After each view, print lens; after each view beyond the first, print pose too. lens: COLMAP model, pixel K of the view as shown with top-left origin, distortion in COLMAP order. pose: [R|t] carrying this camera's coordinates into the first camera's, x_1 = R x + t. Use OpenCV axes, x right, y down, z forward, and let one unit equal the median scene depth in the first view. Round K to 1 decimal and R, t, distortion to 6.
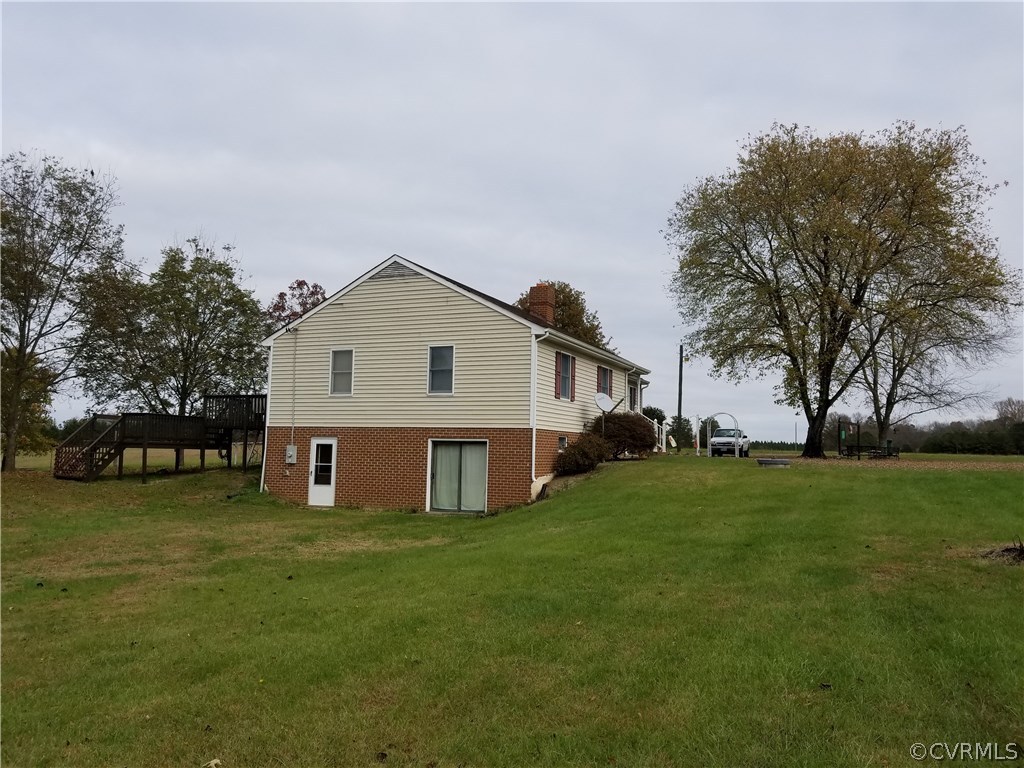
lens RADIAL K [[807.9, 0, 504.6], [0, 807.9, 391.3], [0, 0, 1]] dist [0.018703, -0.000469]
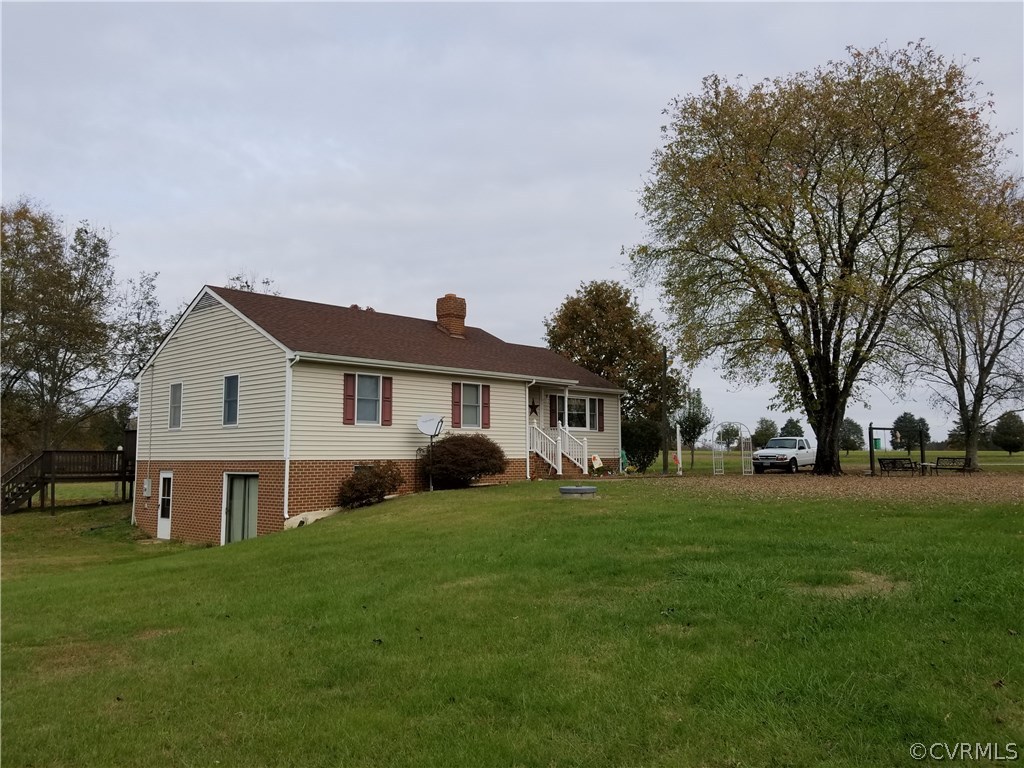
lens RADIAL K [[807.9, 0, 518.0], [0, 807.9, 374.9], [0, 0, 1]] dist [0.018703, -0.000469]
pose [[0.934718, -0.057268, -0.350747, 0.545982], [0.048687, 0.998261, -0.033242, -0.007433], [0.352040, 0.013995, 0.935880, 0.205073]]
